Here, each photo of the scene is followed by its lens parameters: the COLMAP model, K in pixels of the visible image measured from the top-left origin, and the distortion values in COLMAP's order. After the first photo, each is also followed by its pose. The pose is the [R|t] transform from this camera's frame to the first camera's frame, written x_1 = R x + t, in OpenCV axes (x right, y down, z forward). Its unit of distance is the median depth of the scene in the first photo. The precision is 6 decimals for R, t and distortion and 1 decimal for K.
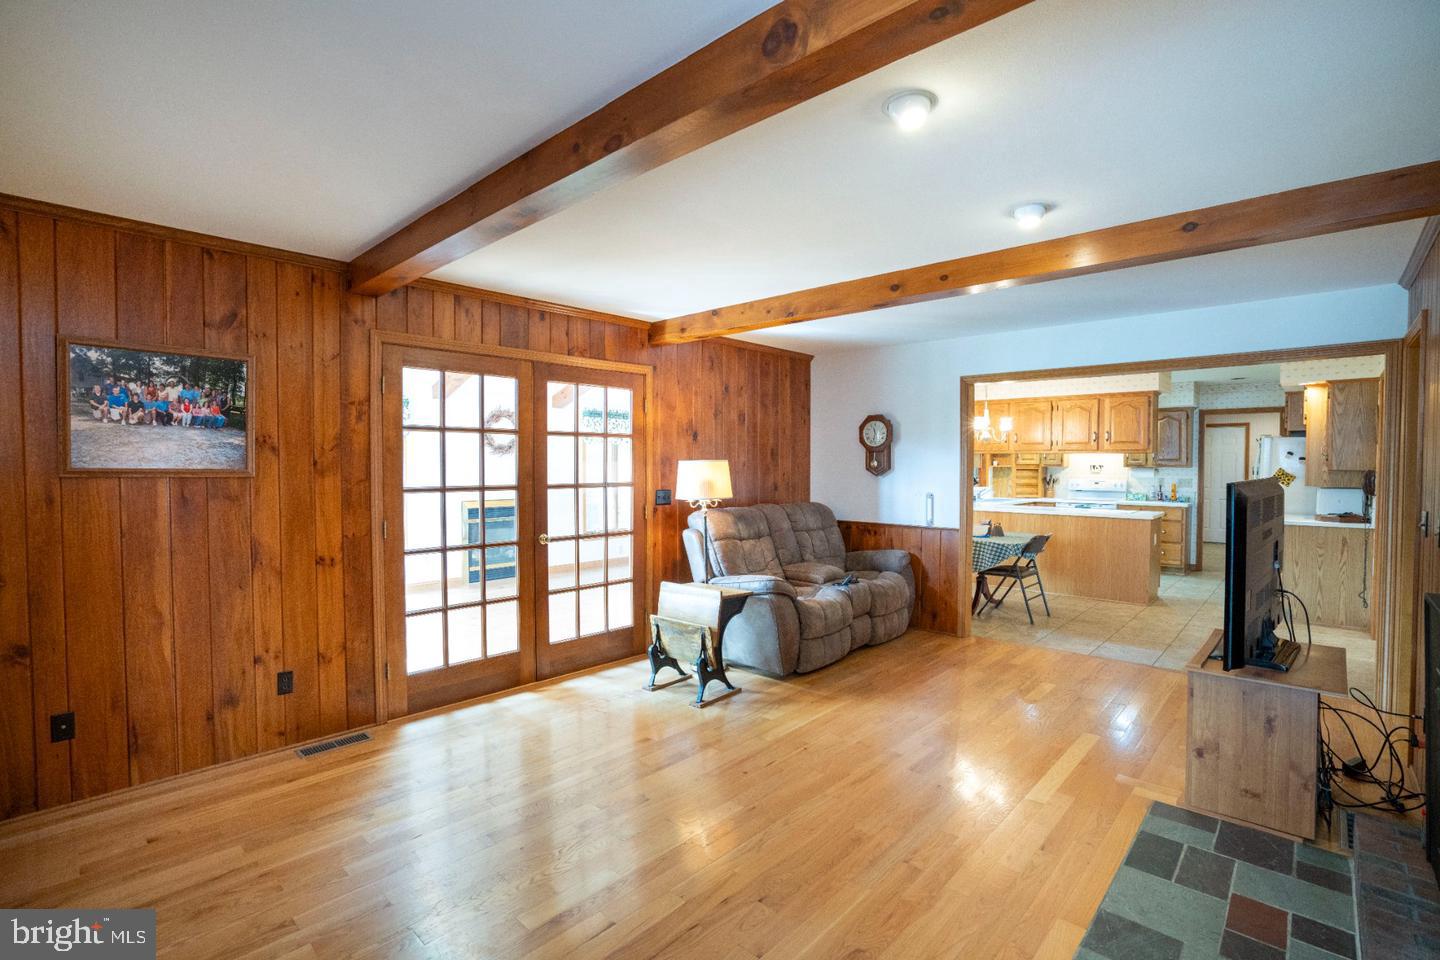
lens RADIAL K [[663.7, 0, 719.4], [0, 663.7, 483.0], [0, 0, 1]] dist [-0.075485, 0.034862]
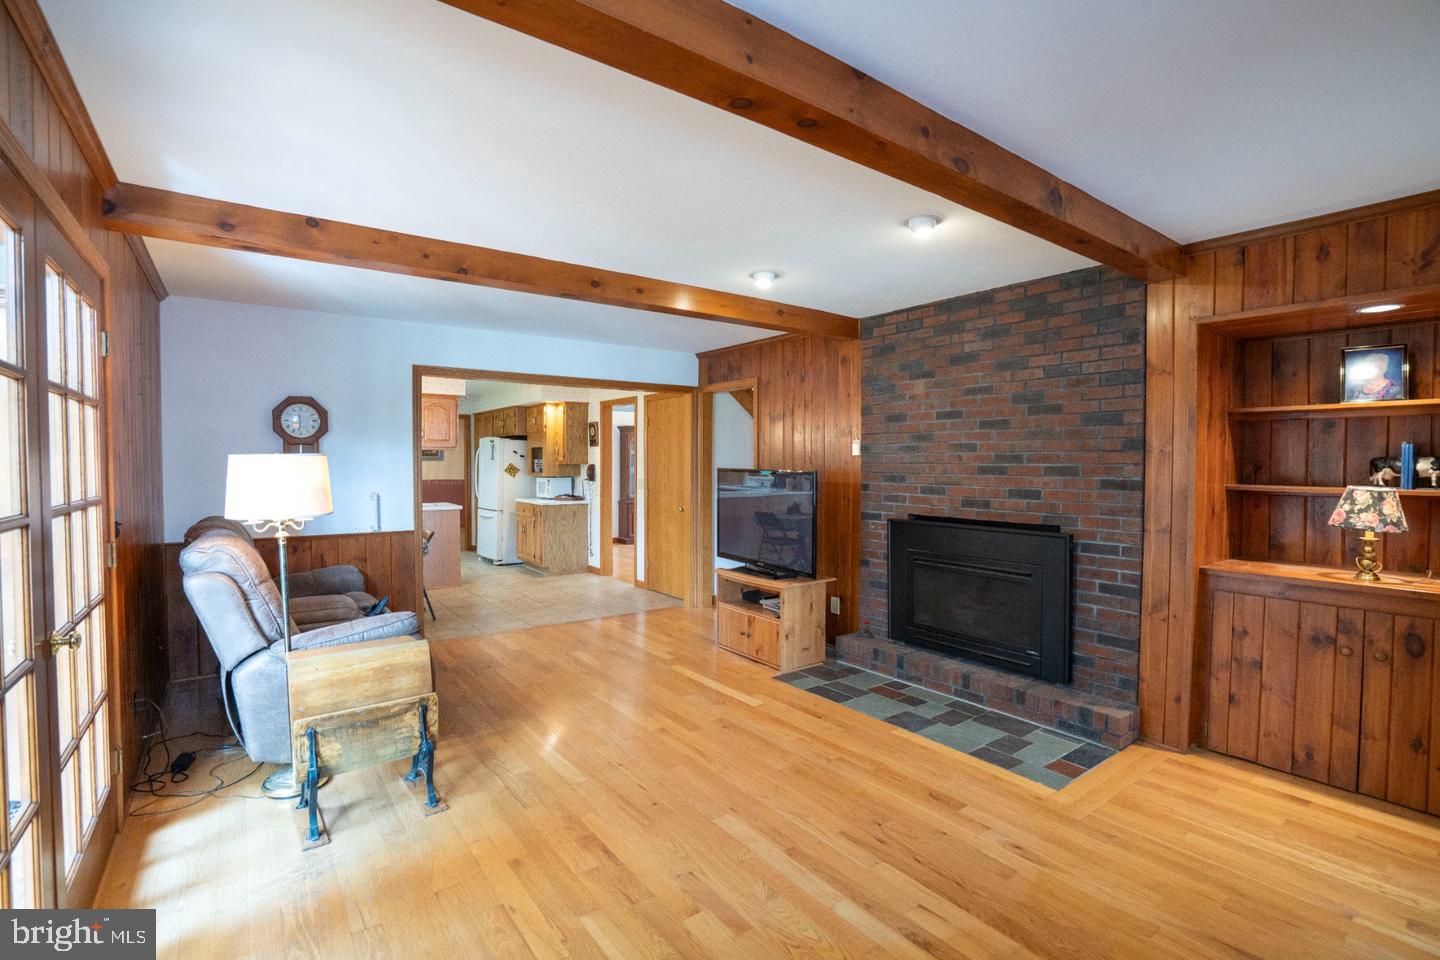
lens RADIAL K [[663.7, 0, 719.4], [0, 663.7, 483.0], [0, 0, 1]] dist [-0.075485, 0.034862]
pose [[0.187852, -0.031826, 0.981682, -0.658841], [0.026242, 0.999281, 0.027375, -0.015348], [-0.981847, 0.020619, 0.188552, 0.599480]]
